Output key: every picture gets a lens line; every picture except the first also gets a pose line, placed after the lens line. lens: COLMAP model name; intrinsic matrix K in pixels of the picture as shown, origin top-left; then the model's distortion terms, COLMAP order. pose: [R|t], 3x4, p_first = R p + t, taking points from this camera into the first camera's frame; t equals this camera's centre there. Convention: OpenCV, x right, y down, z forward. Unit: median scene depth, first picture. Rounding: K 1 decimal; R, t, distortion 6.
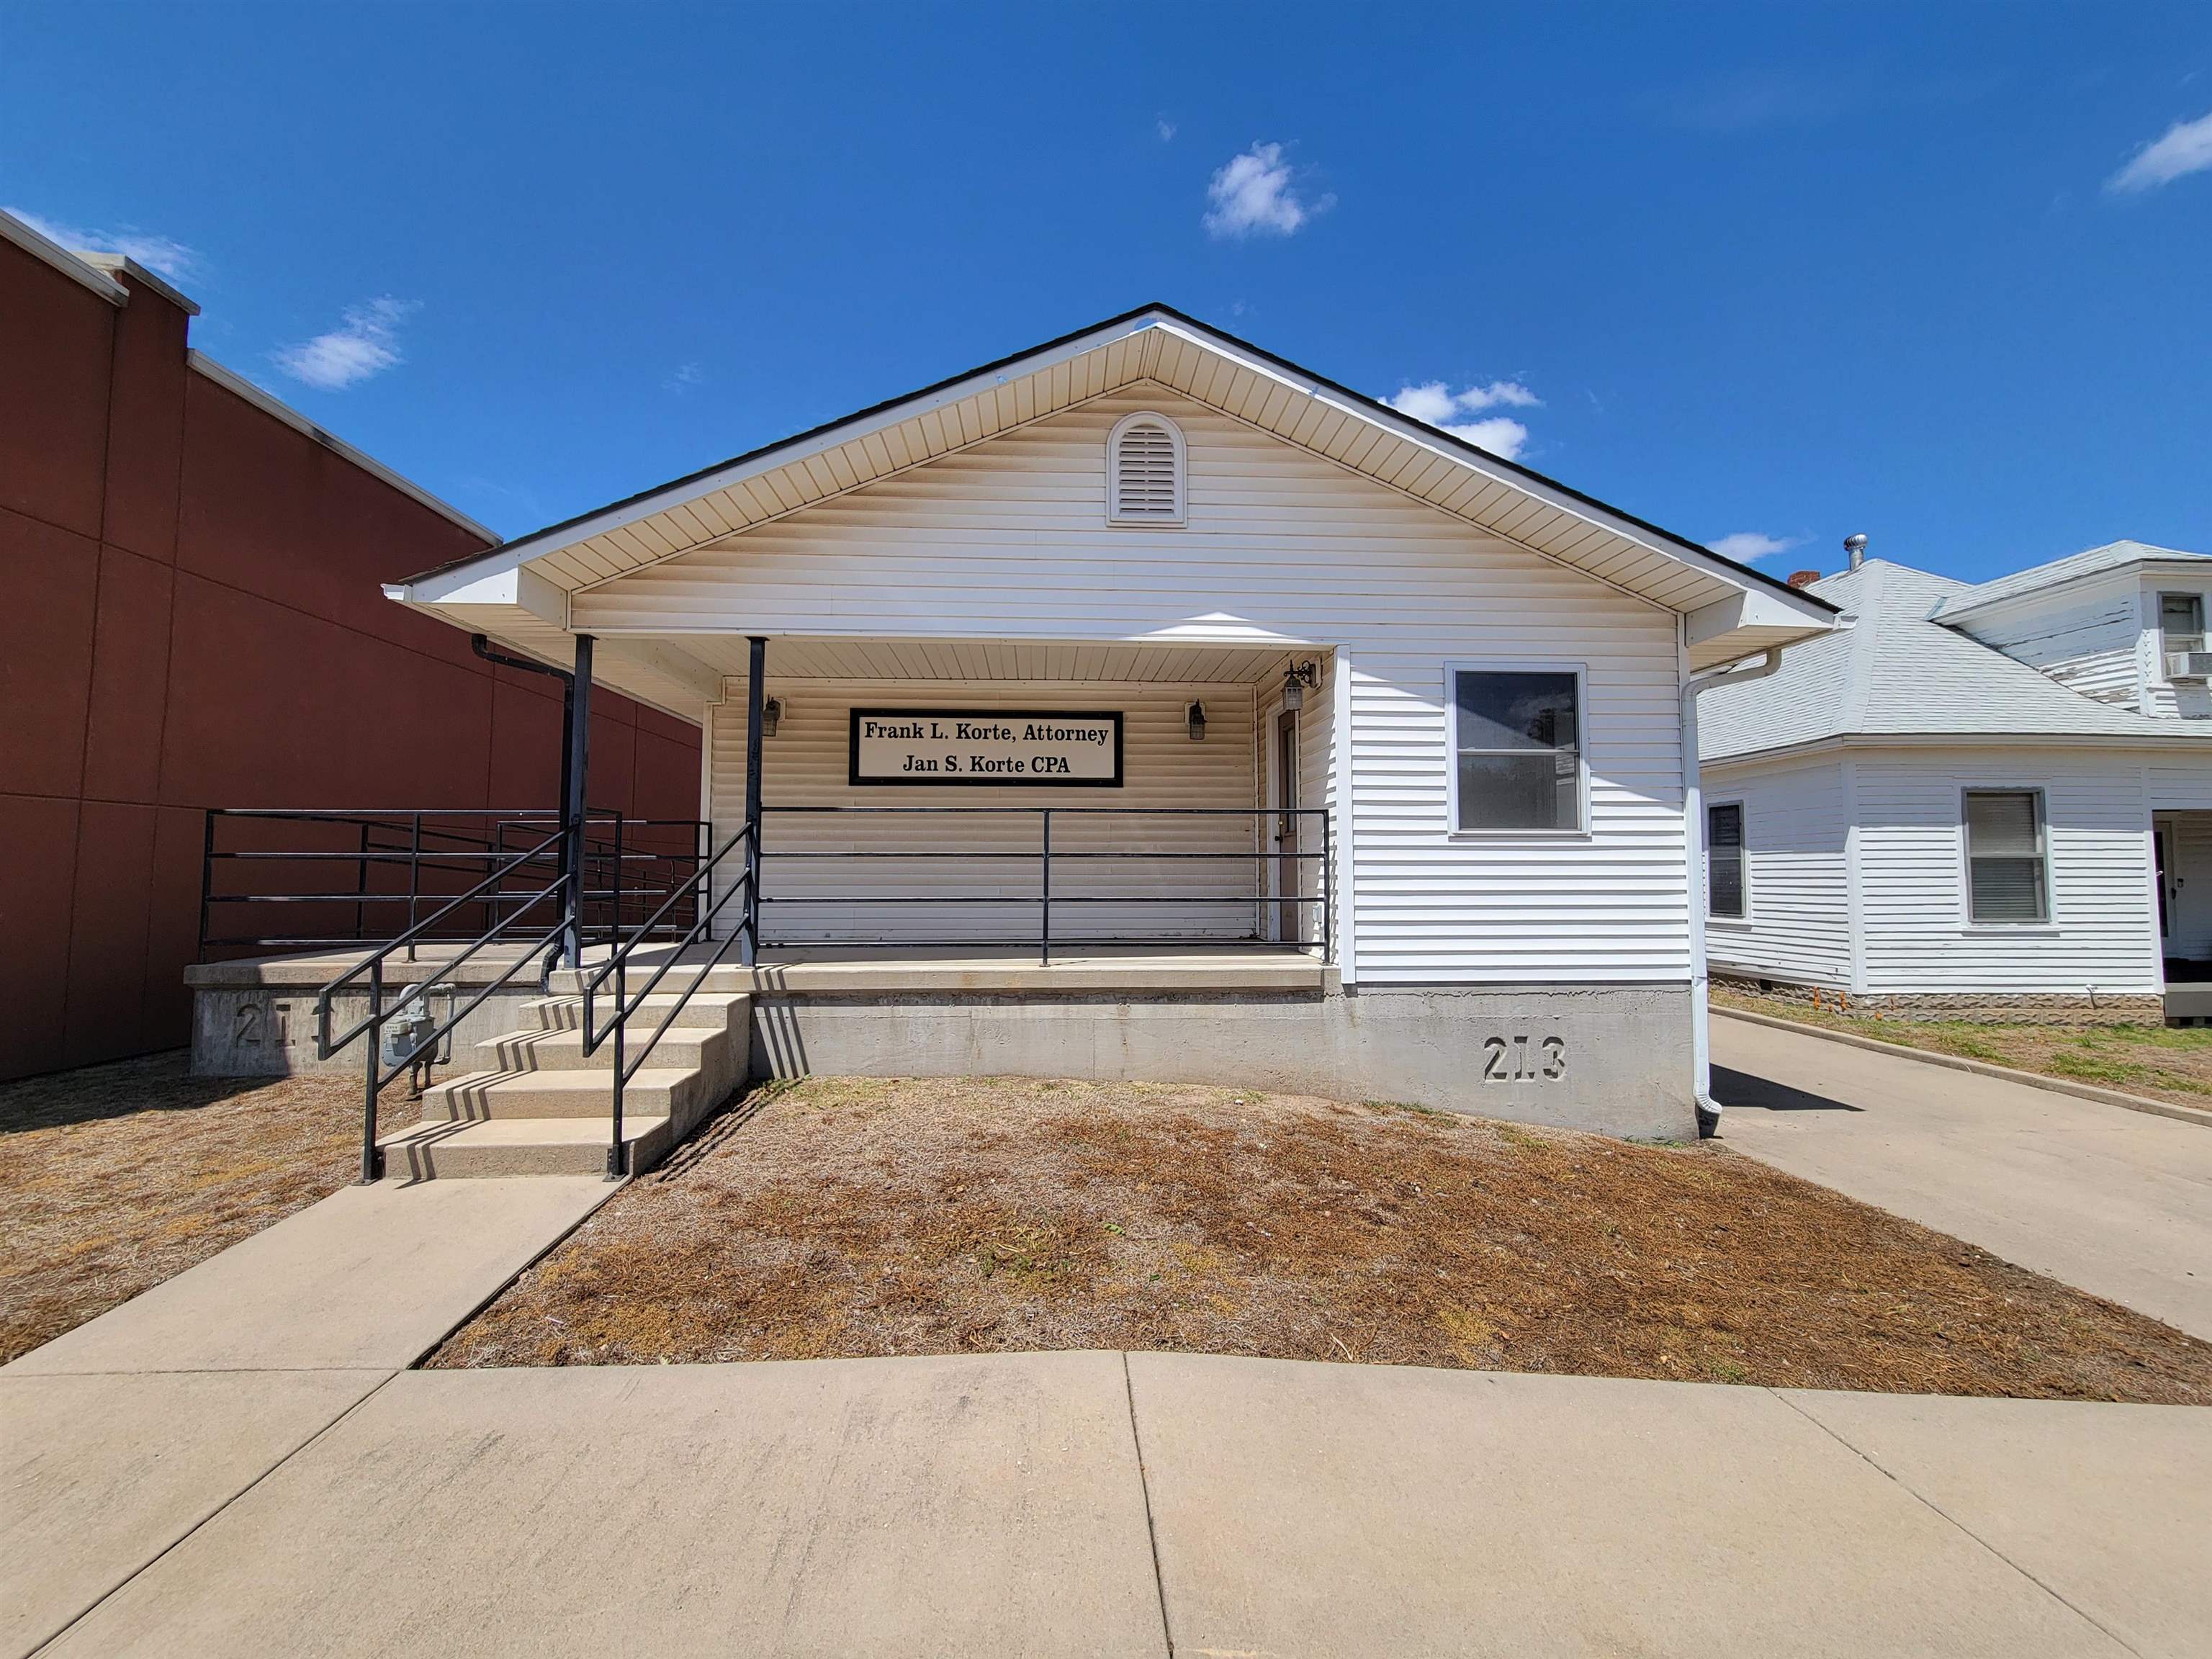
lens RADIAL K [[902.0, 0, 1100.4], [0, 902.0, 817.9], [0, 0, 1]] dist [-0.001241, -0.000321]
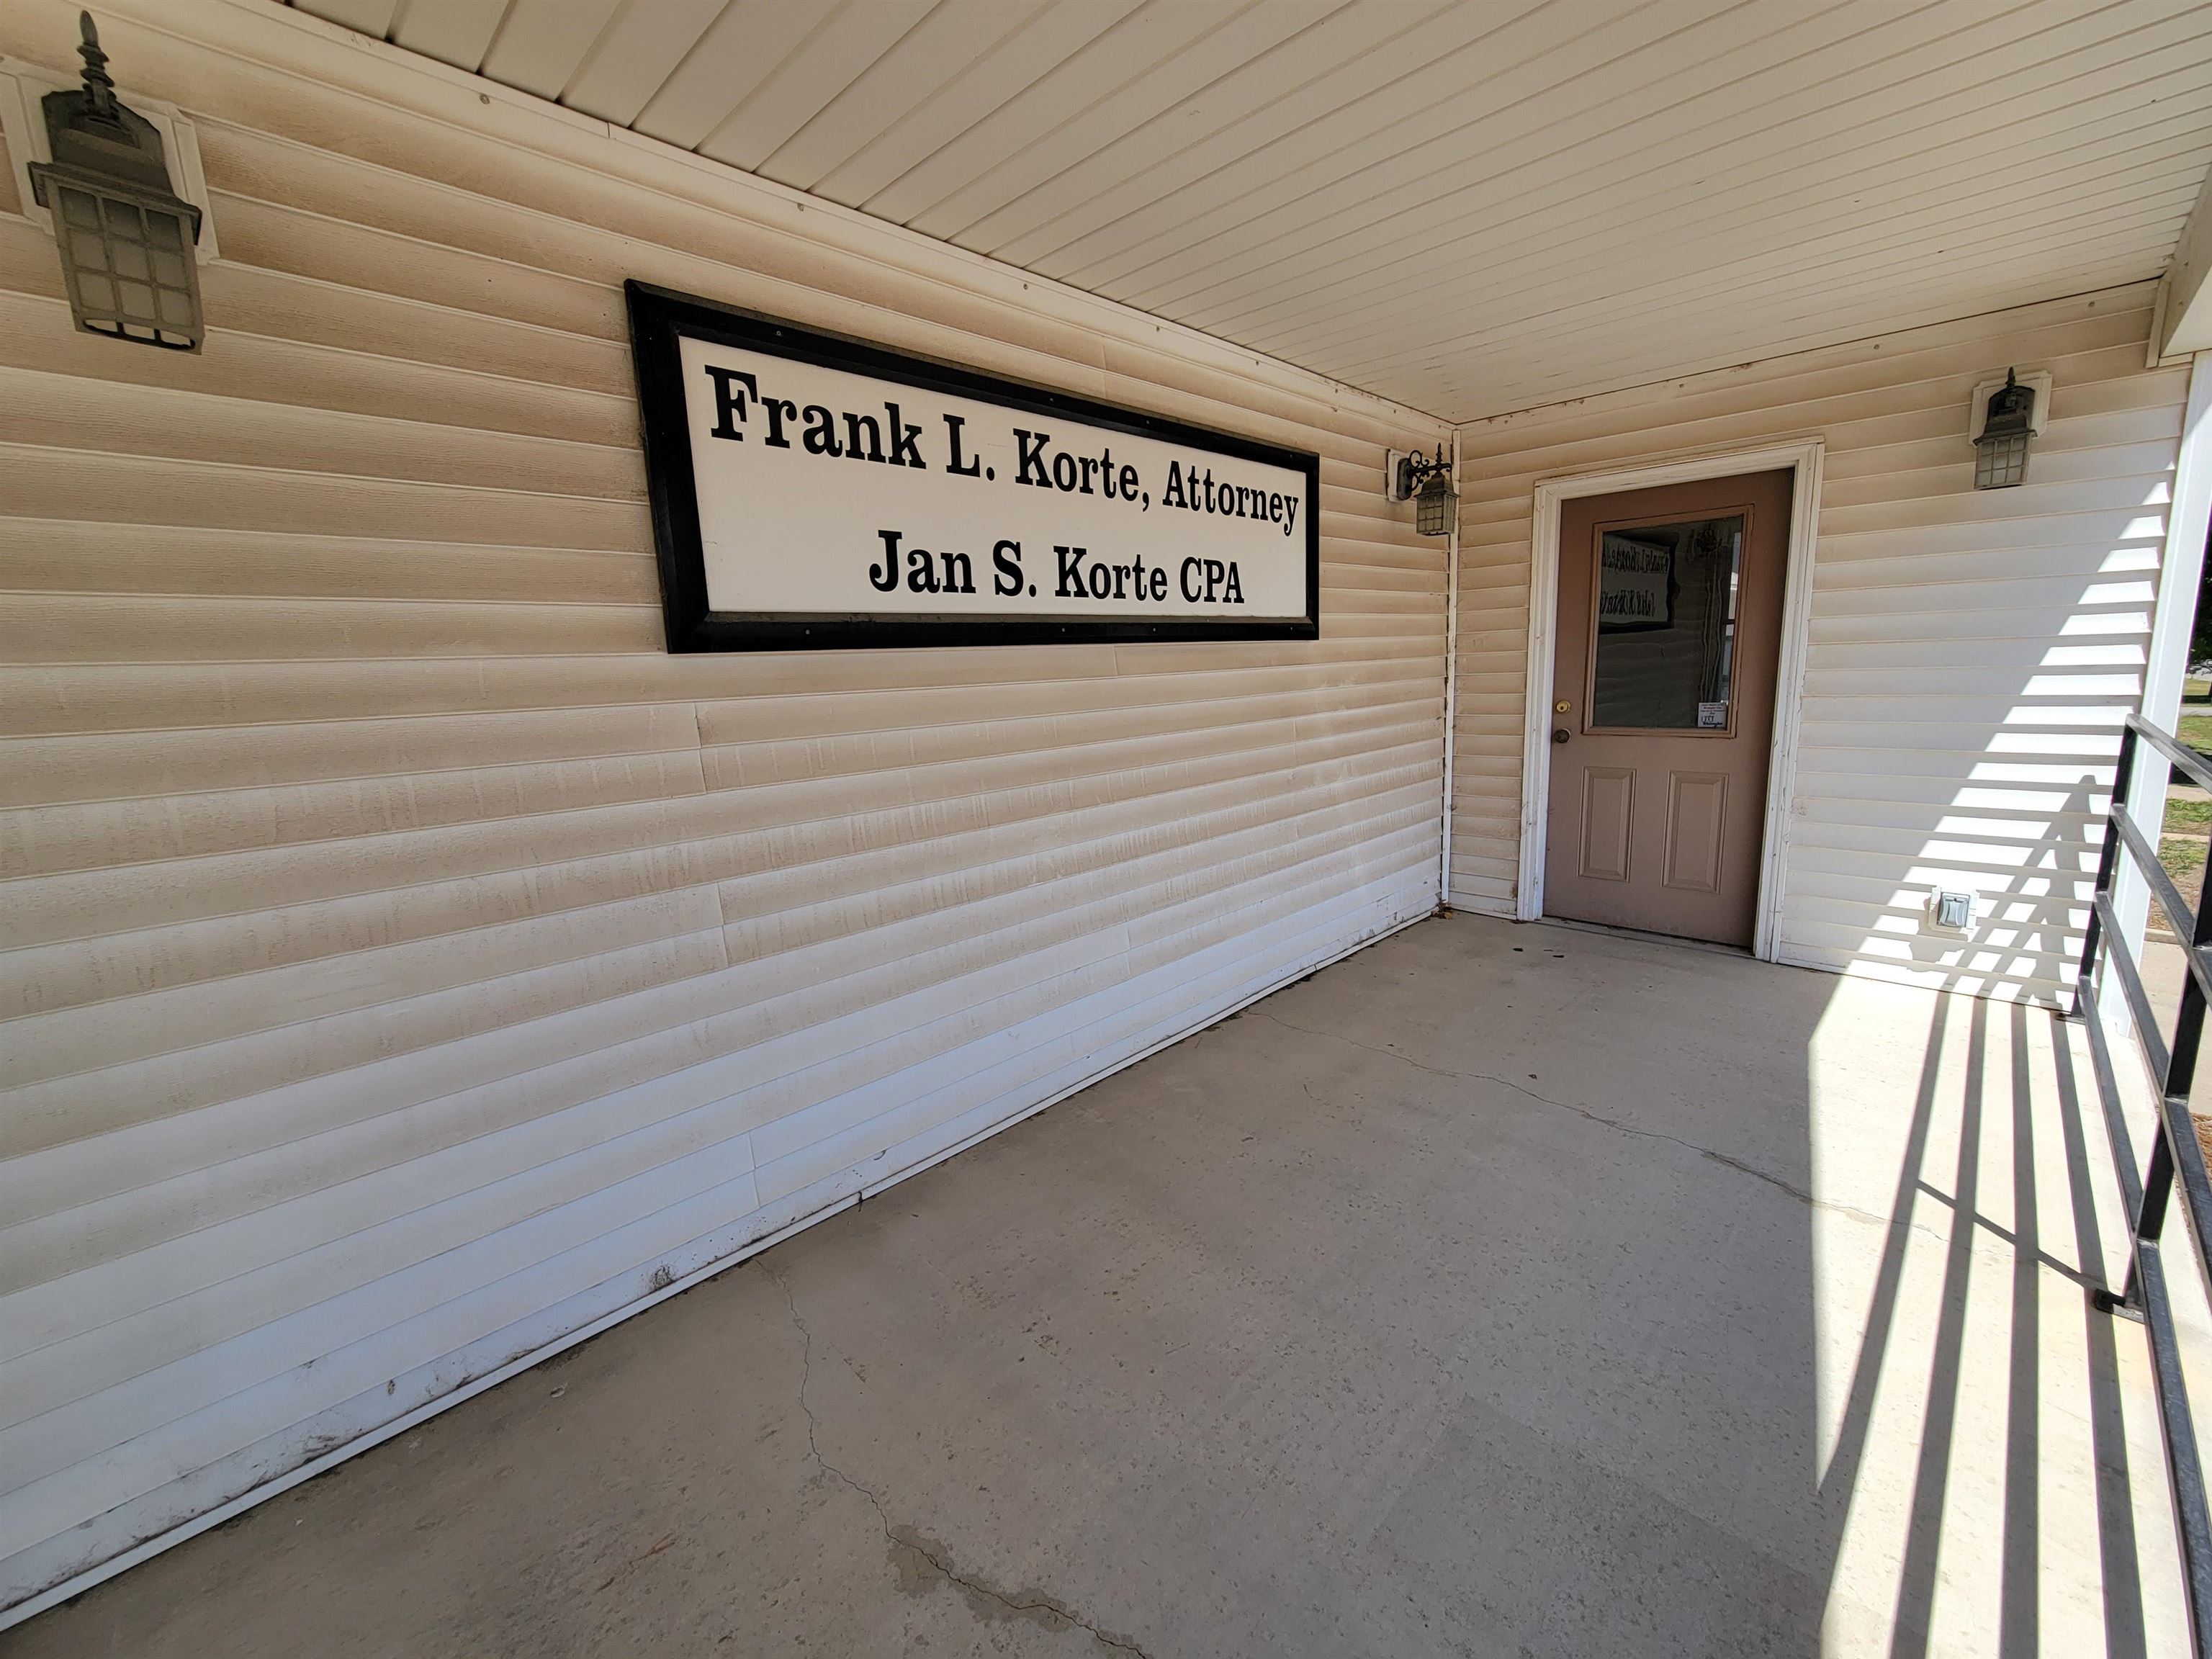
lens RADIAL K [[902.0, 0, 1100.4], [0, 902.0, 817.9], [0, 0, 1]] dist [-0.001241, -0.000321]
pose [[0.740325, -0.143986, 0.656648, -0.474941], [0.001845, 0.977224, 0.212200, -0.058091], [-0.672247, -0.155886, 0.723729, 1.015060]]
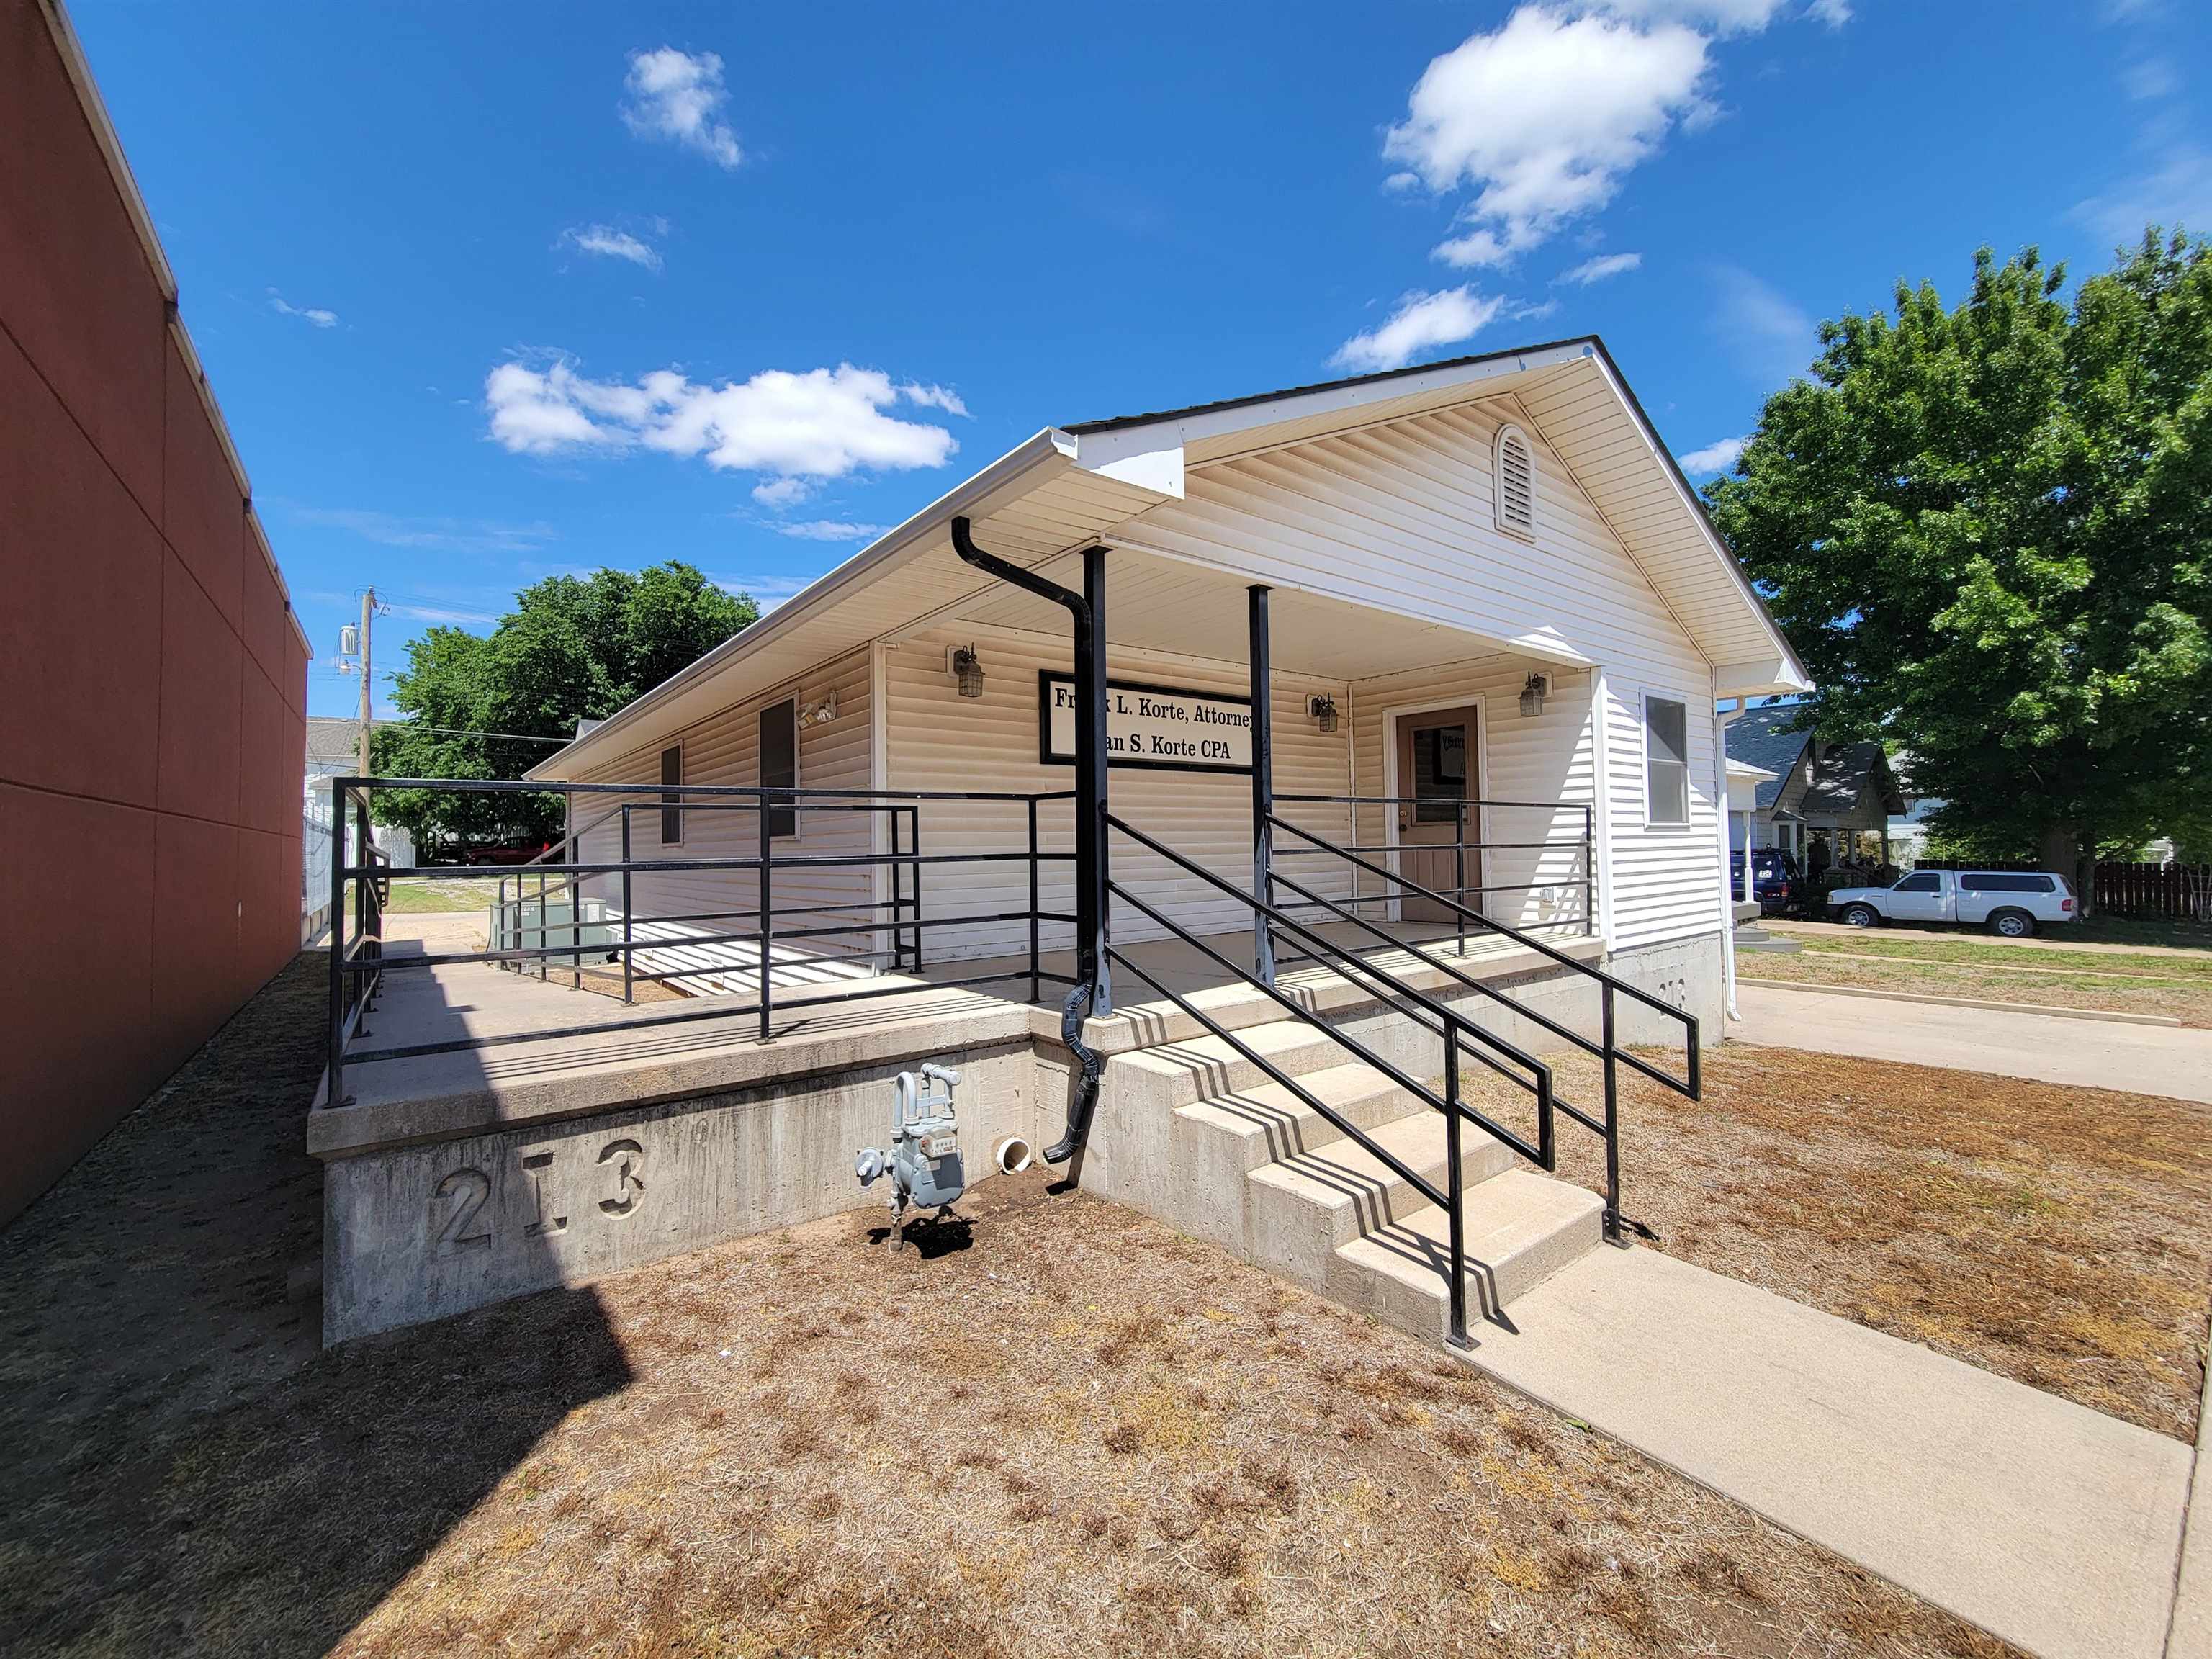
lens RADIAL K [[902.0, 0, 1100.4], [0, 902.0, 817.9], [0, 0, 1]] dist [-0.001241, -0.000321]
pose [[0.823007, 0.004694, 0.568011, -0.939405], [-0.016423, 0.999744, 0.015533, -0.000361], [-0.567793, -0.022112, 0.822874, 0.395113]]
